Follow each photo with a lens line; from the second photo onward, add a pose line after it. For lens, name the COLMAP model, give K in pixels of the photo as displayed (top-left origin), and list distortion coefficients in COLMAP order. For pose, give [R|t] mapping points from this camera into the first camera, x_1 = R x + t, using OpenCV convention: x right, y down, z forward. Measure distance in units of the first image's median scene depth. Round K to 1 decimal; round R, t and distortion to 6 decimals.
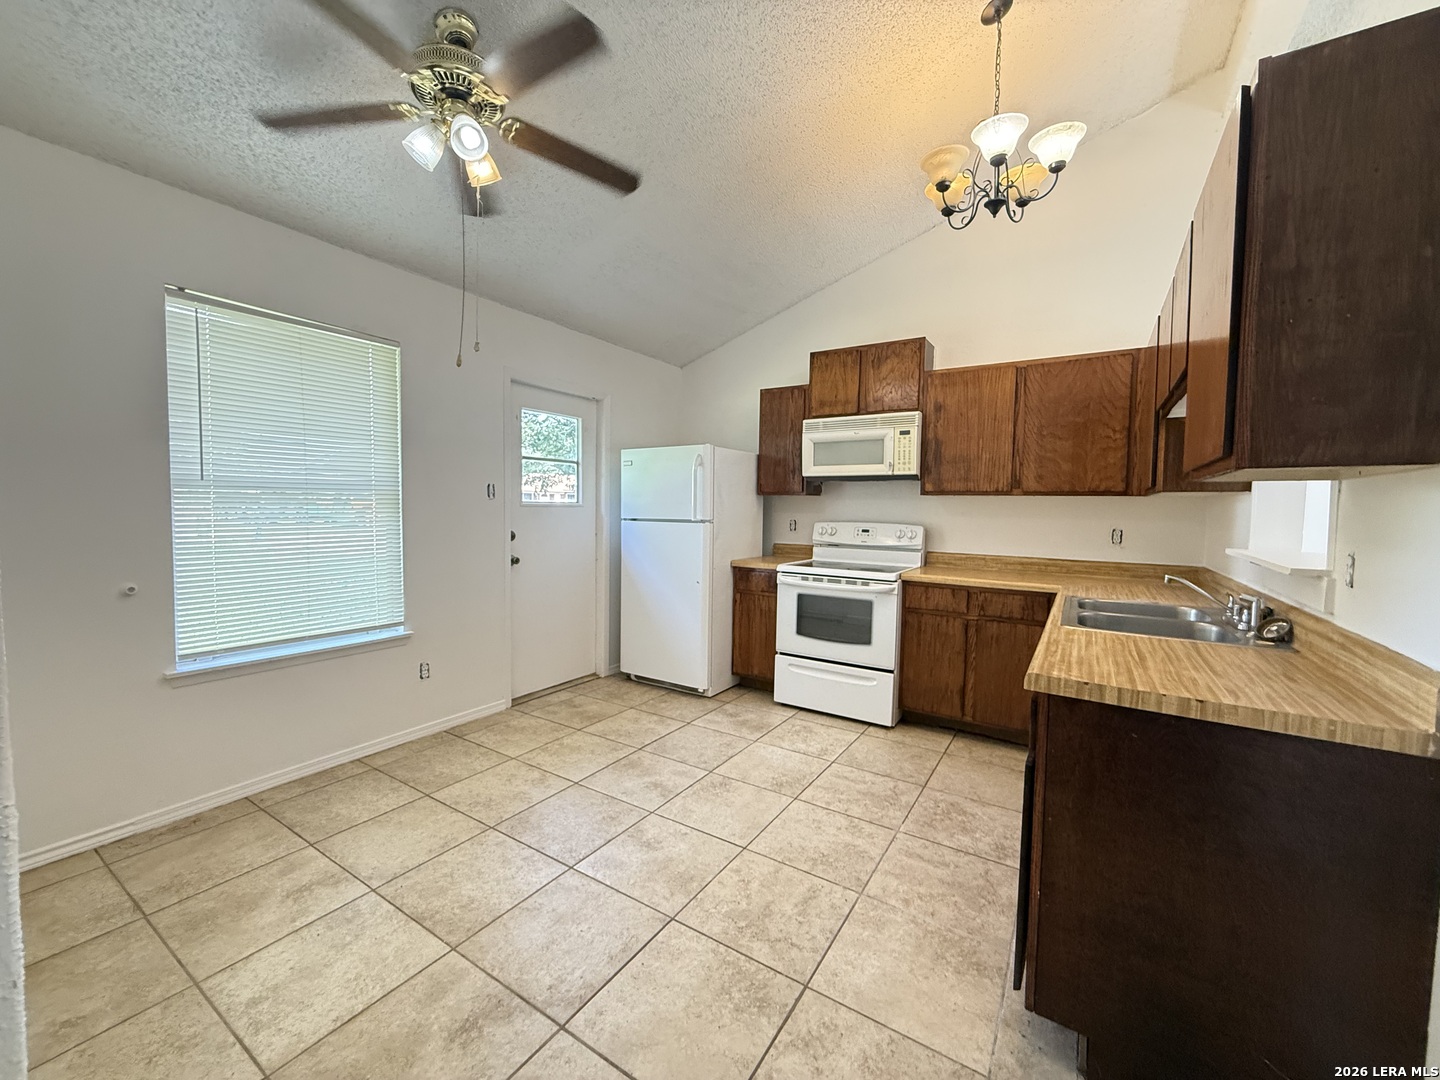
lens RADIAL K [[570.5, 0, 720.0], [0, 570.5, 540.0], [0, 0, 1]] dist [0.001782, 0.000159]
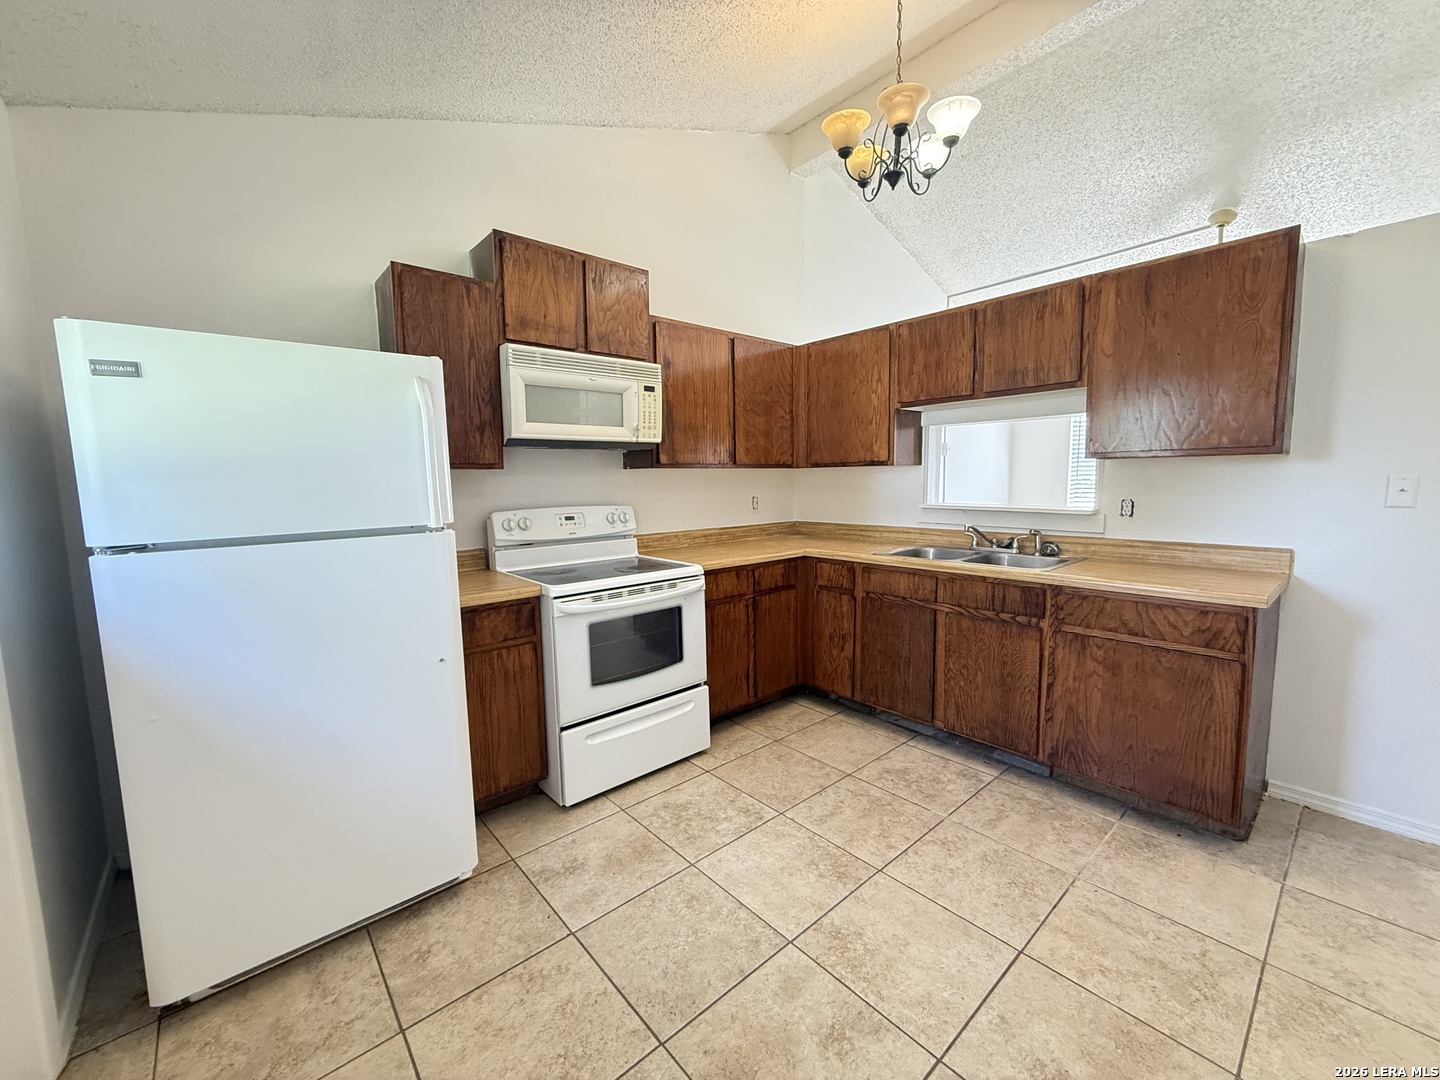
lens RADIAL K [[570.5, 0, 720.0], [0, 570.5, 540.0], [0, 0, 1]] dist [0.001782, 0.000159]
pose [[0.287859, -0.124191, 0.949586, -0.443606], [0.076522, 0.991368, 0.106459, -0.059924], [-0.954611, 0.042019, 0.294877, 0.714734]]
